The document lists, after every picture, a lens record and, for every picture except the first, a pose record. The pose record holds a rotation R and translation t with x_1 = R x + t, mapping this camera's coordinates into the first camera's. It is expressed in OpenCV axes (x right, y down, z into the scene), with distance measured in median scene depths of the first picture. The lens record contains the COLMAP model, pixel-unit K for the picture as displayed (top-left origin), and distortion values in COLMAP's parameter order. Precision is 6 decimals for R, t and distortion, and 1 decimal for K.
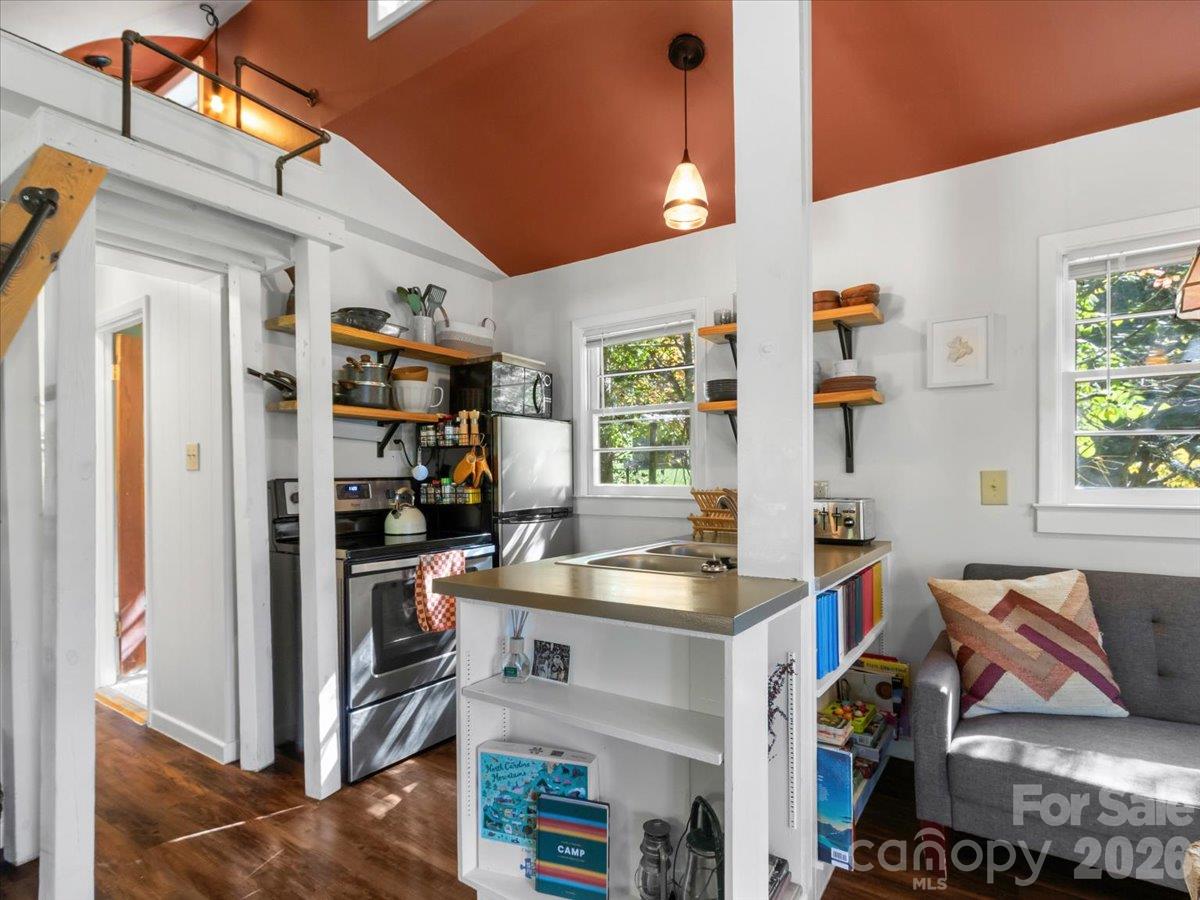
lens RADIAL K [[620.1, 0, 602.3], [0, 620.1, 474.1], [0, 0, 1]] dist [0.001924, -0.000206]
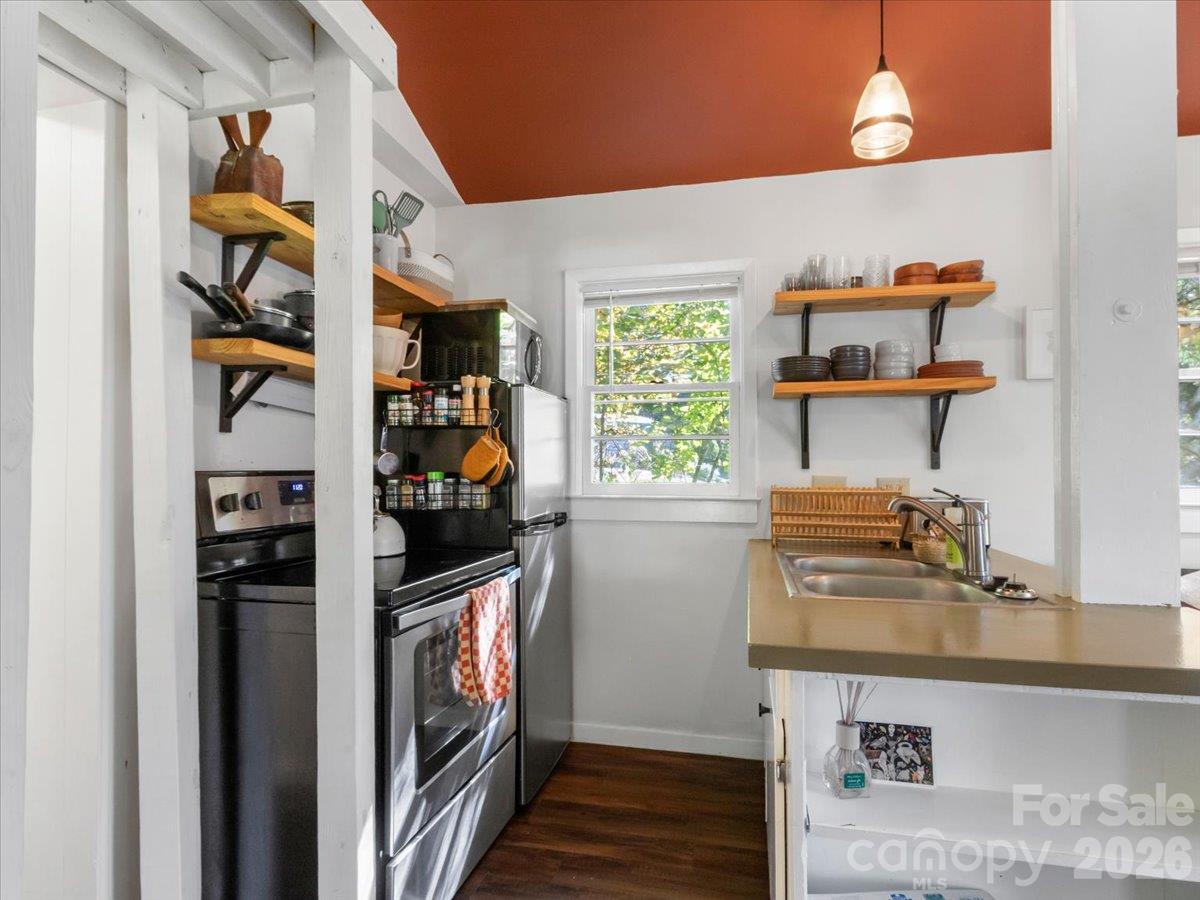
lens RADIAL K [[652.5, 0, 598.6], [0, 652.5, 460.6], [0, 0, 1]] dist [-0.001324, -0.000109]
pose [[0.932758, 0.012909, 0.360272, -0.351708], [-0.007744, 0.999846, -0.015776, 0.004020], [-0.360420, 0.011925, 0.932714, 0.263950]]
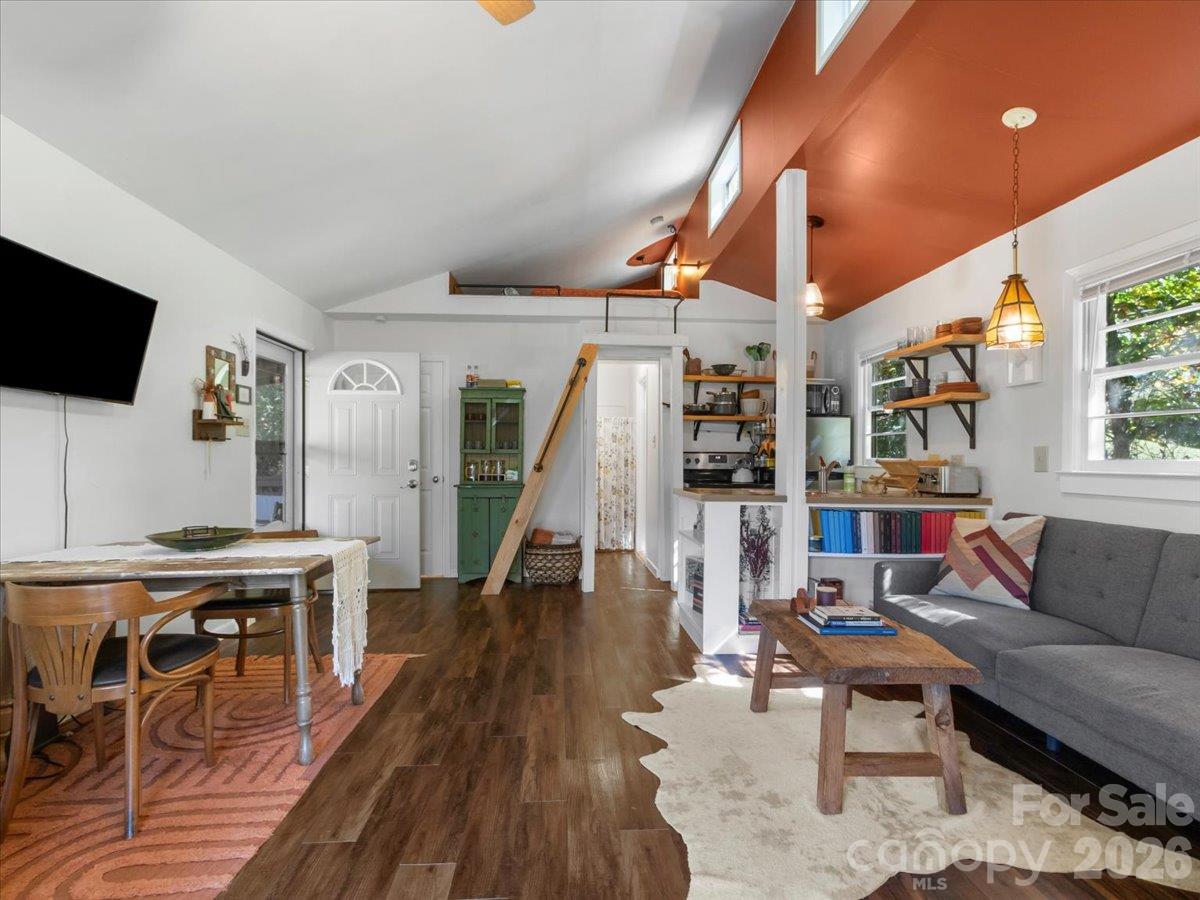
lens RADIAL K [[613.7, 0, 599.9], [0, 613.7, 461.3], [0, 0, 1]] dist [0.001622, -0.000215]
pose [[0.612982, 0.016245, -0.789930, 0.871449], [-0.012428, 0.999863, 0.010918, 0.018899], [0.789999, 0.003124, 0.613100, -0.454790]]
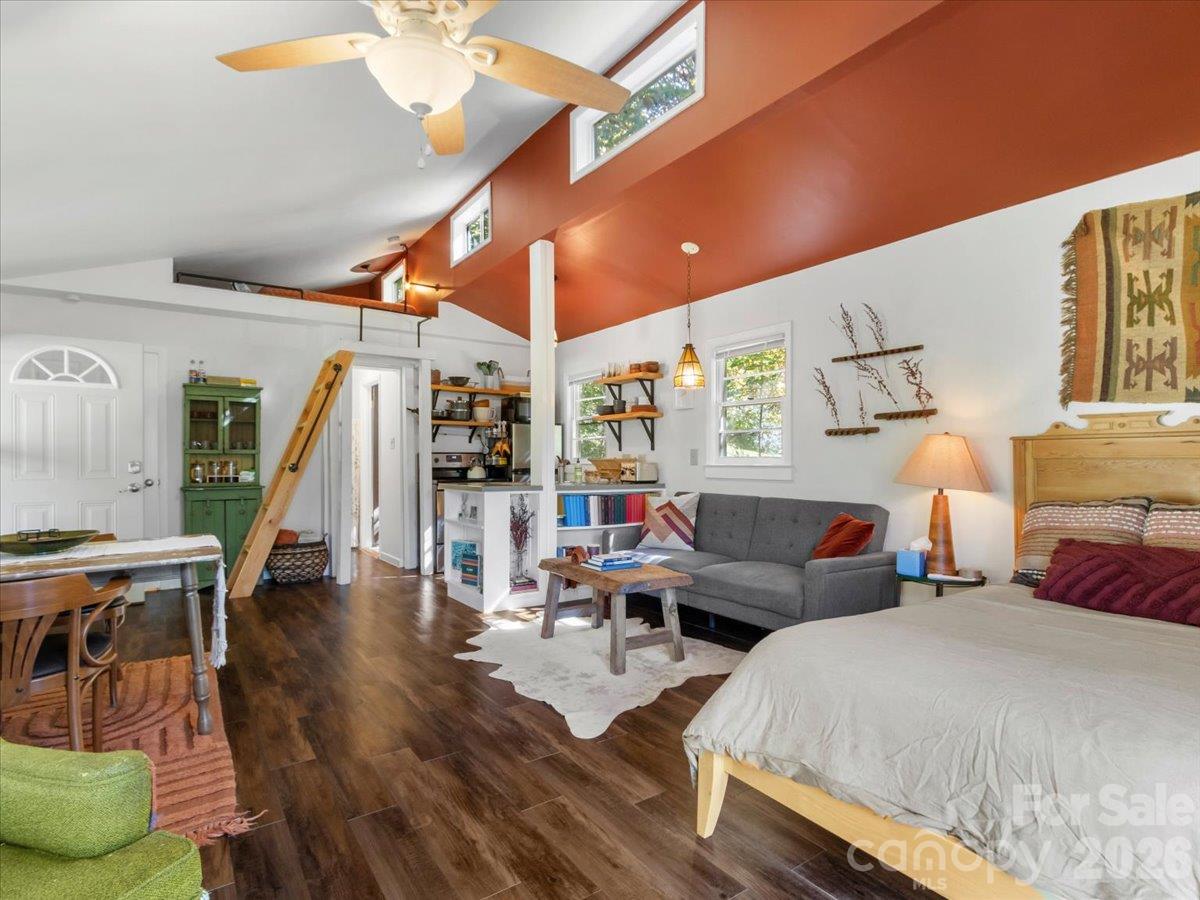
lens RADIAL K [[613.7, 0, 599.9], [0, 613.7, 461.3], [0, 0, 1]] dist [0.001622, -0.000215]
pose [[0.933650, 0.009554, -0.358059, 0.857681], [-0.008533, 0.999954, 0.004431, 0.023512], [0.358085, -0.001082, 0.933688, -0.848004]]
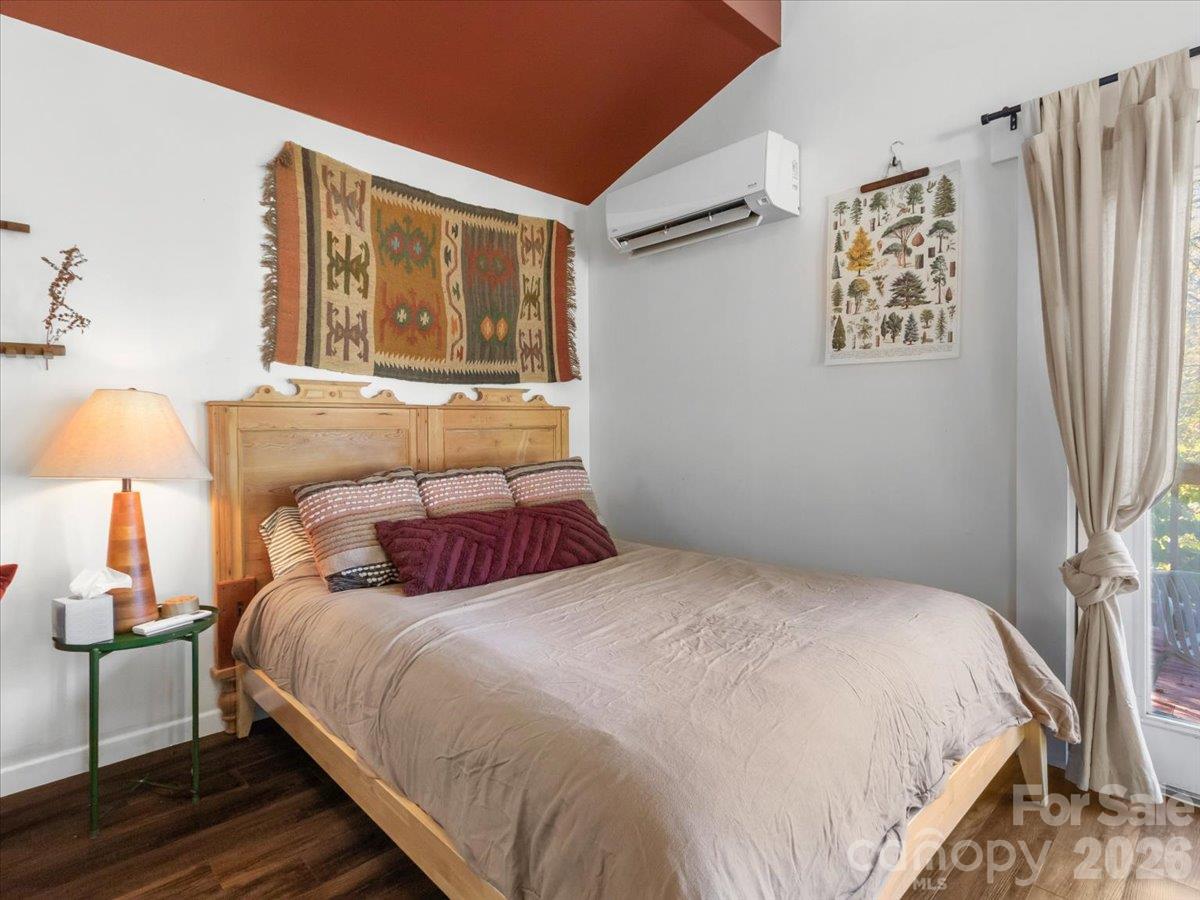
lens RADIAL K [[628.2, 0, 601.2], [0, 628.2, 439.5], [0, 0, 1]] dist [0.001234, -0.000756]
pose [[0.203219, -0.007736, 0.979103, 0.490730], [0.008793, 0.999943, 0.006076, 0.027475], [-0.979094, 0.007374, 0.203276, -0.264788]]
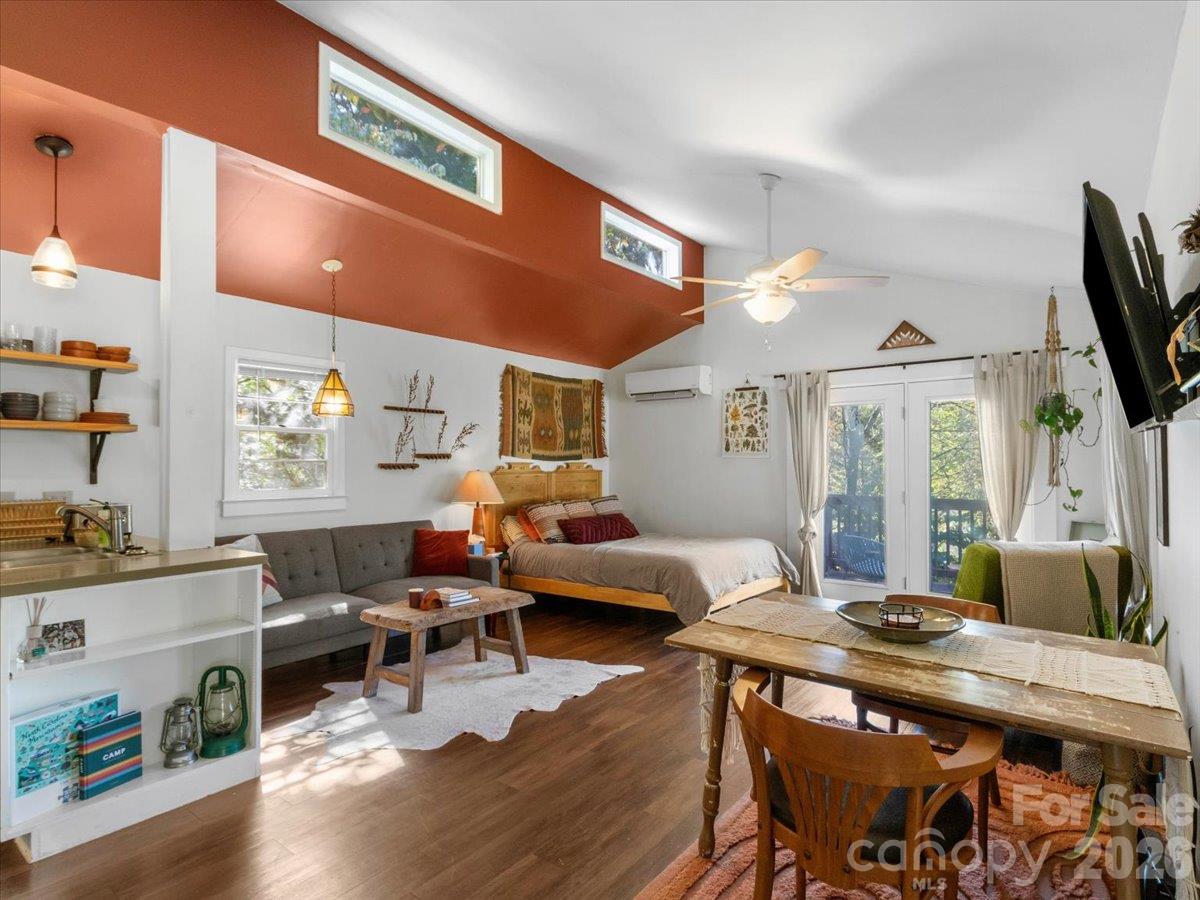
lens RADIAL K [[634.0, 0, 597.9], [0, 634.0, 457.9], [0, 0, 1]] dist [0.001198, -0.000088]
pose [[0.062648, 0.021819, 0.997797, -0.750657], [0.005819, 0.999736, -0.022227, -0.018461], [-0.998019, 0.007198, 0.062505, -0.107415]]
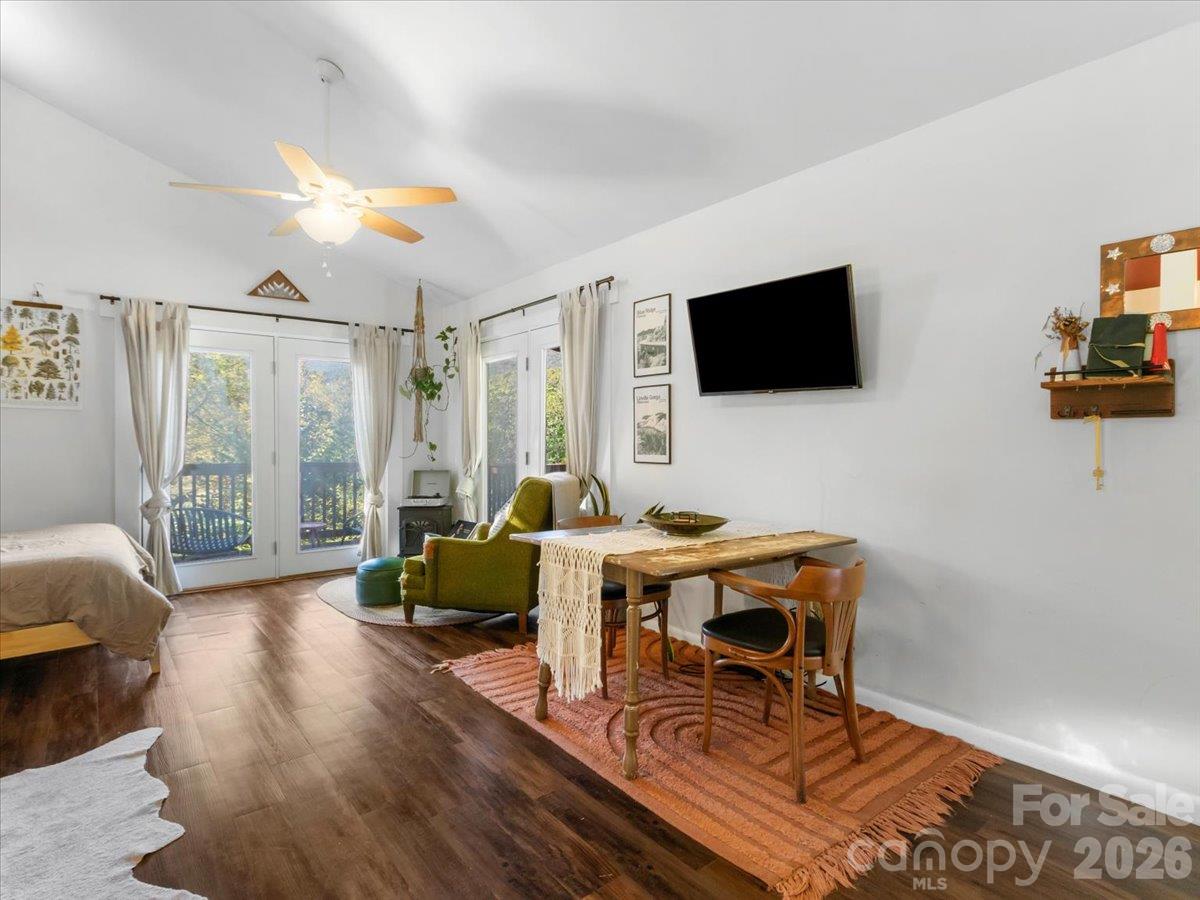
lens RADIAL K [[628.2, 0, 601.2], [0, 628.2, 439.5], [0, 0, 1]] dist [0.001234, -0.000756]
pose [[-0.957393, 0.010710, 0.288588, -0.229320], [0.011484, 0.999934, 0.000986, 0.018391], [-0.288558, 0.004258, -0.957453, 0.489713]]
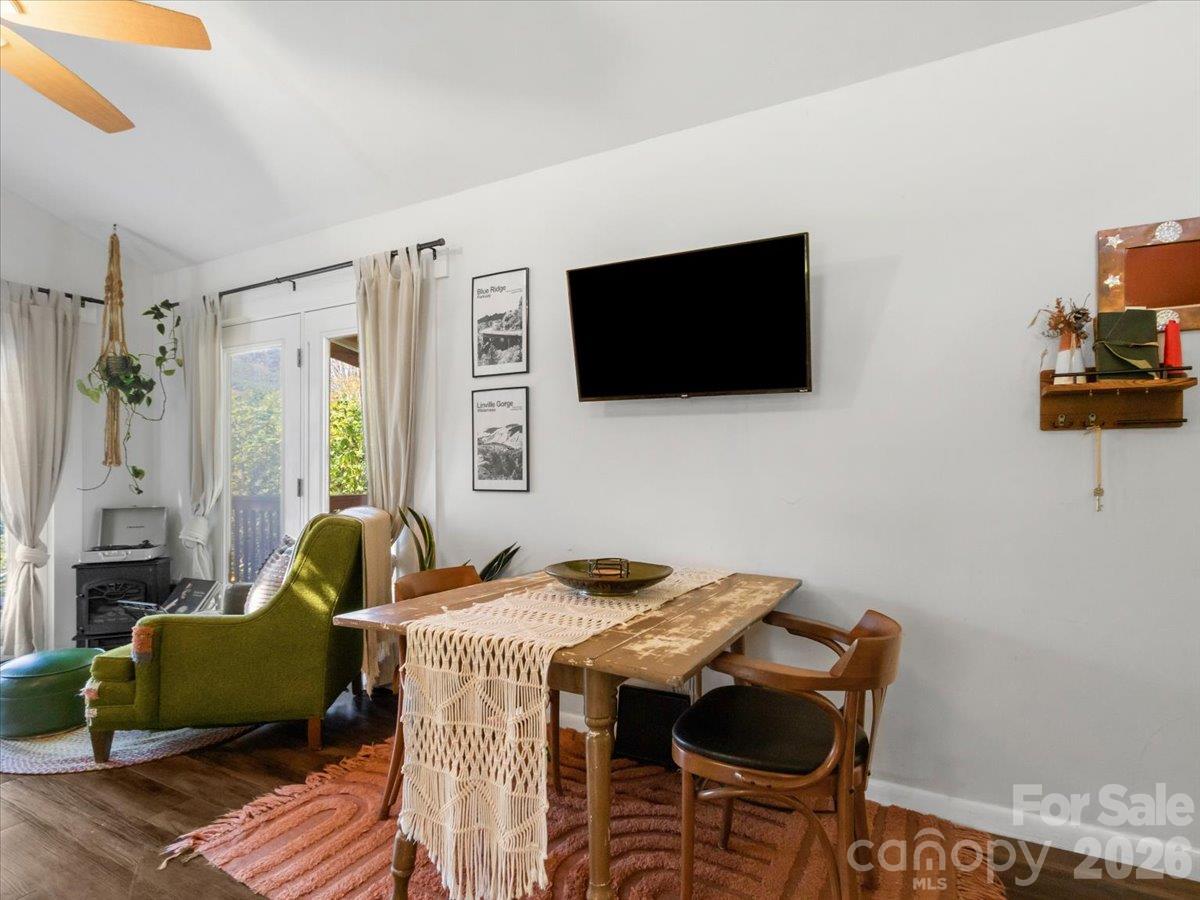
lens RADIAL K [[618.8, 0, 598.7], [0, 618.8, 465.8], [0, 0, 1]] dist [0.004695, -0.002139]
pose [[-0.994229, 0.011478, -0.106658, -0.016263], [0.011557, 0.999933, -0.000123, 0.031677], [0.106650, -0.001355, -0.994296, 0.209650]]
